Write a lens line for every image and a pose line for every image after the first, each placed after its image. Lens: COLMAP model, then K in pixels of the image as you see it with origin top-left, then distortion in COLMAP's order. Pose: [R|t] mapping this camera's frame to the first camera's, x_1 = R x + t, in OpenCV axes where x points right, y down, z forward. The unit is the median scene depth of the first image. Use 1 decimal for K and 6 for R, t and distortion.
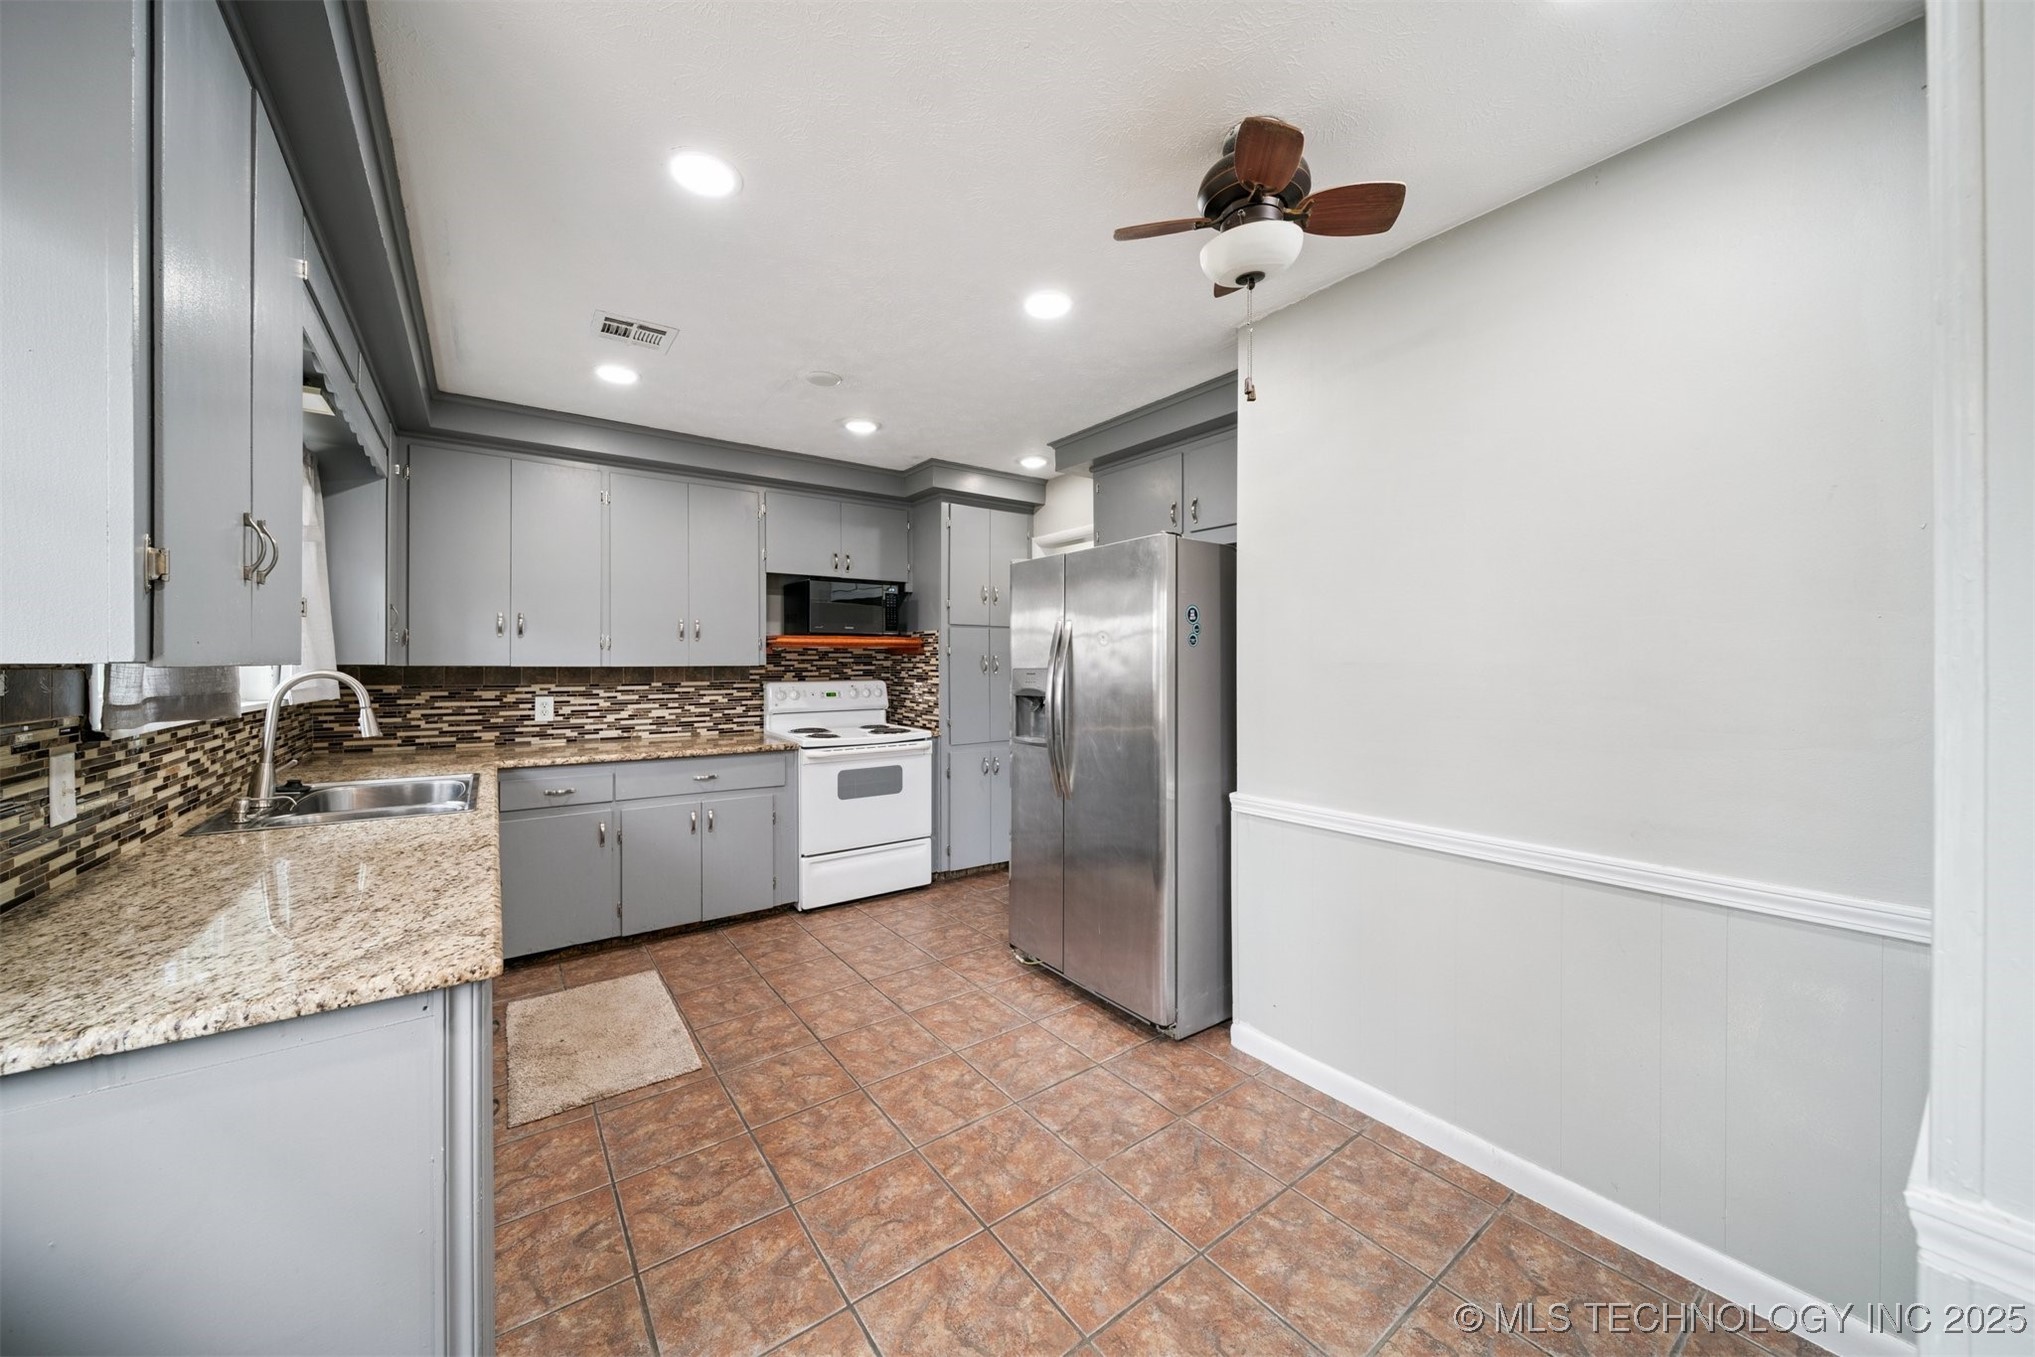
lens RADIAL K [[715.9, 0, 1008.5], [0, 715.9, 662.4], [0, 0, 1]] dist [-0.001192, -0.000311]
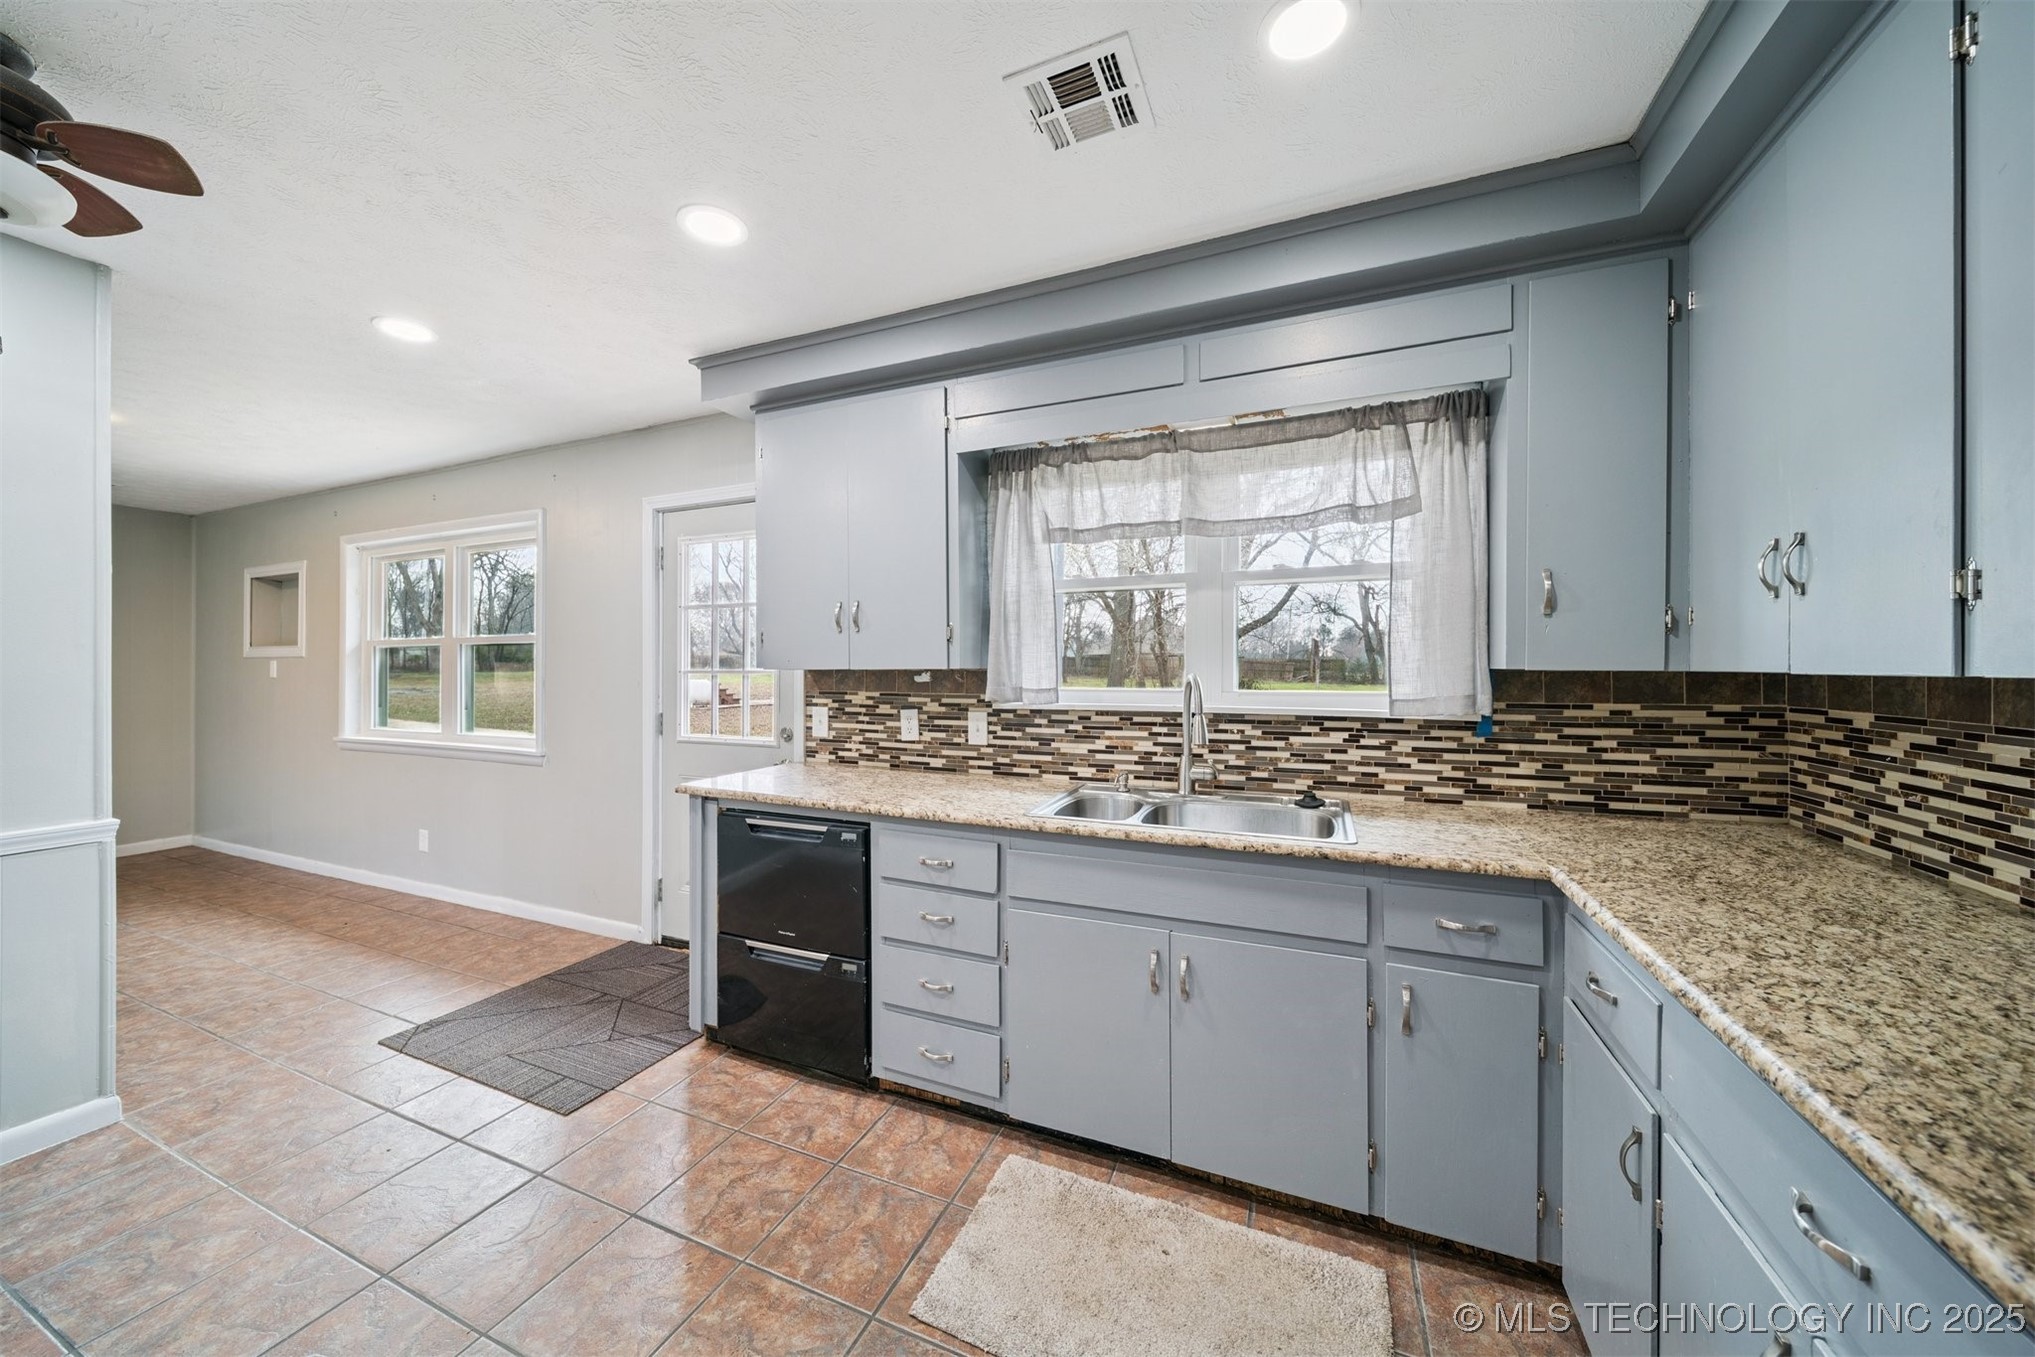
lens RADIAL K [[715.9, 0, 1003.8], [0, 715.9, 668.5], [0, 0, 1]] dist [-0.001192, -0.000311]
pose [[-0.864608, 0.001808, -0.502443, -0.118710], [0.002818, 0.999995, -0.001251, 0.001690], [0.502438, -0.002497, -0.864609, 1.006294]]
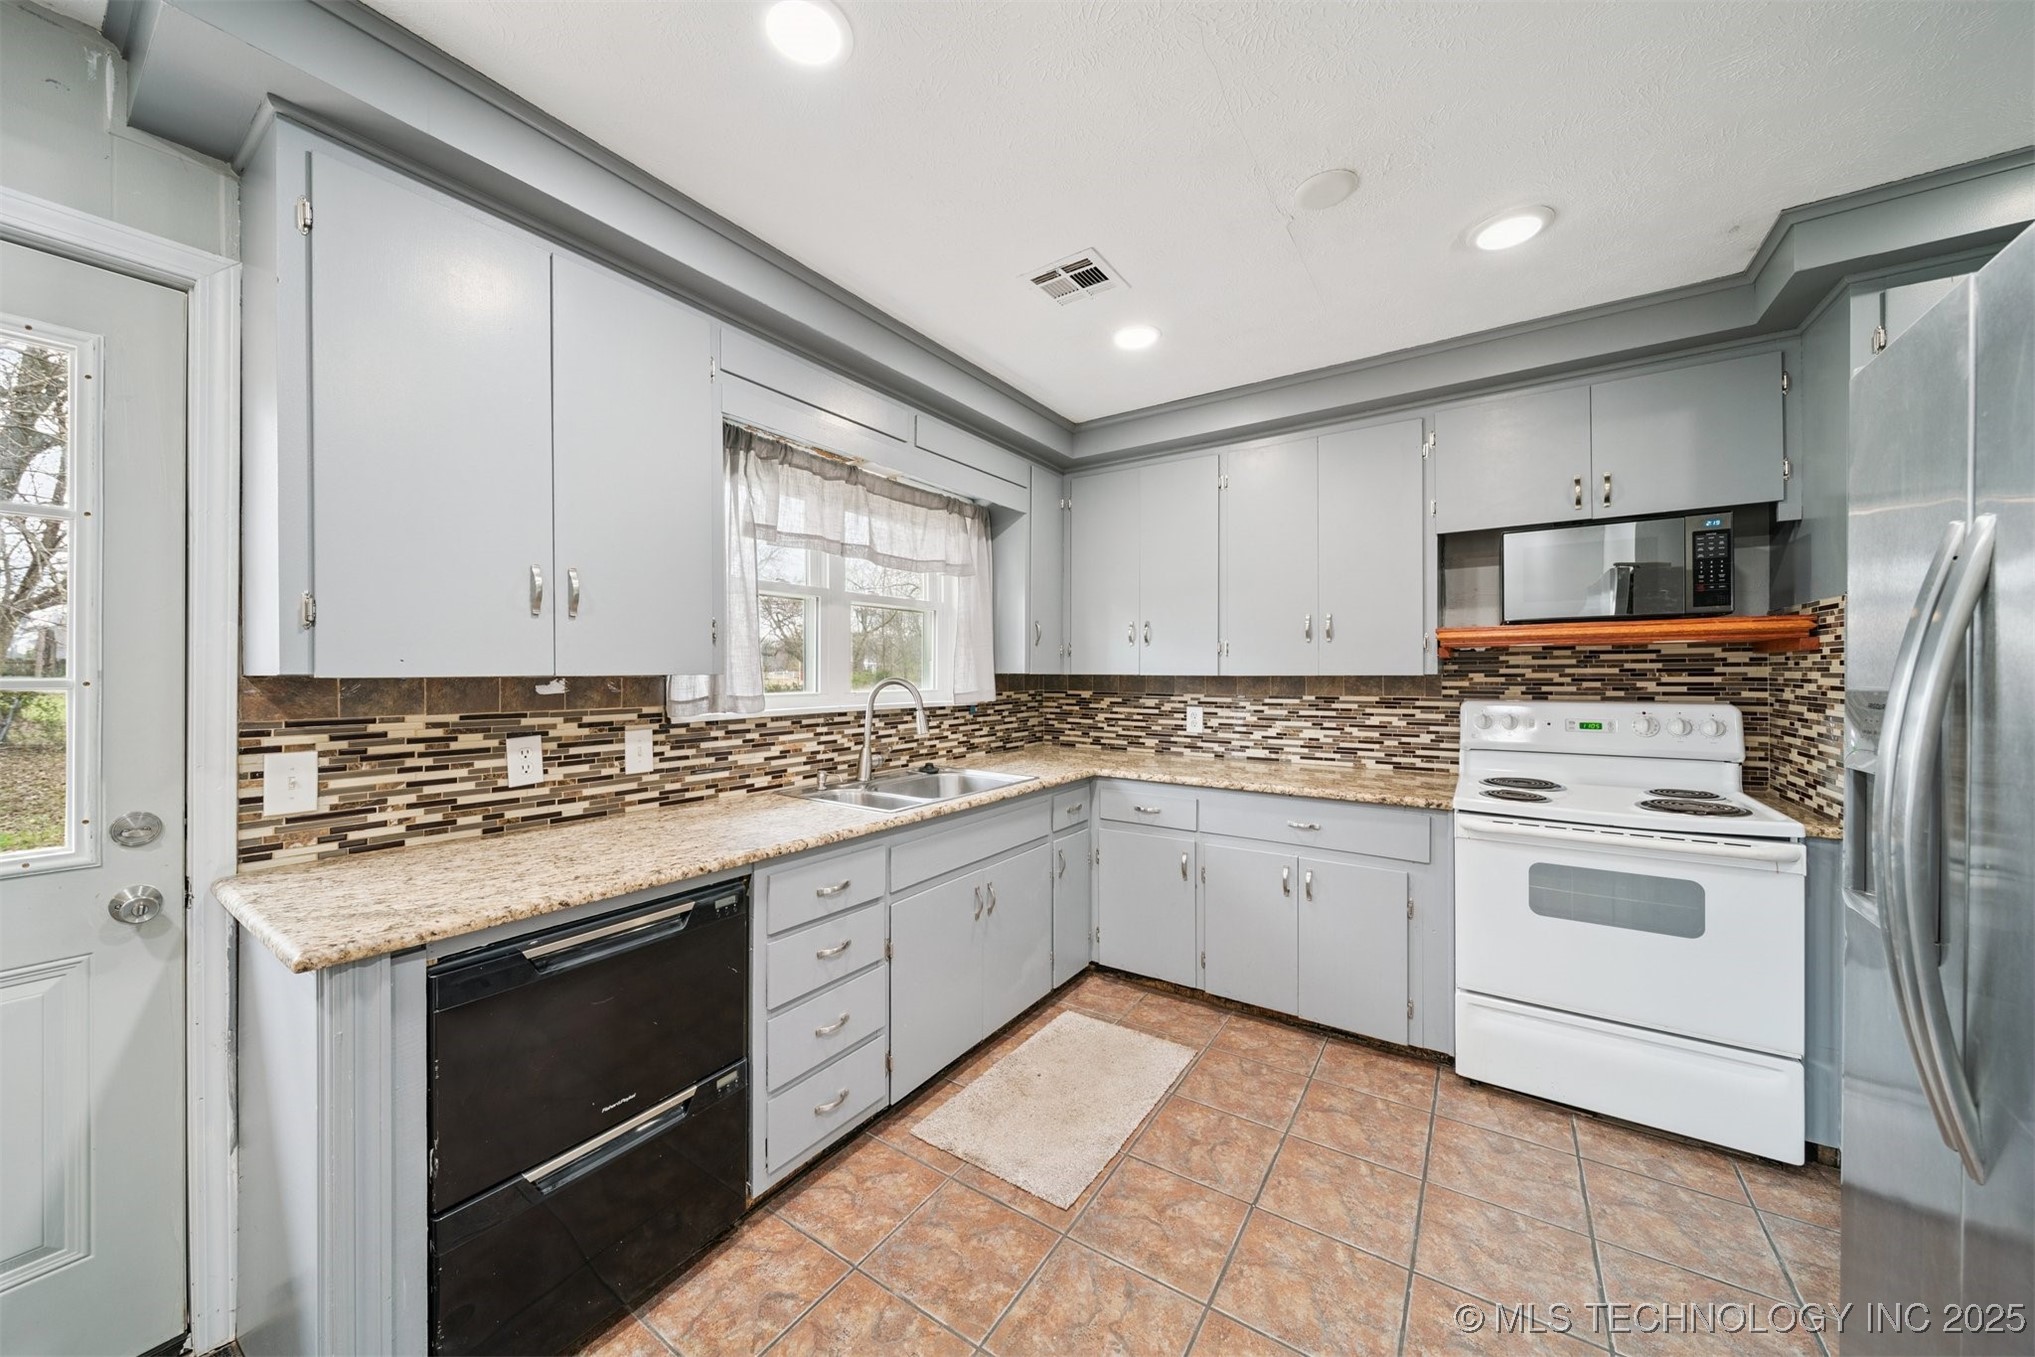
lens RADIAL K [[715.9, 0, 999.7], [0, 715.9, 670.7], [0, 0, 1]] dist [-0.001192, -0.000311]
pose [[0.328958, -0.001285, -0.944344, 0.165385], [0.003127, 0.999995, -0.000271, -0.000782], [0.944339, -0.002864, 0.328961, 0.436269]]
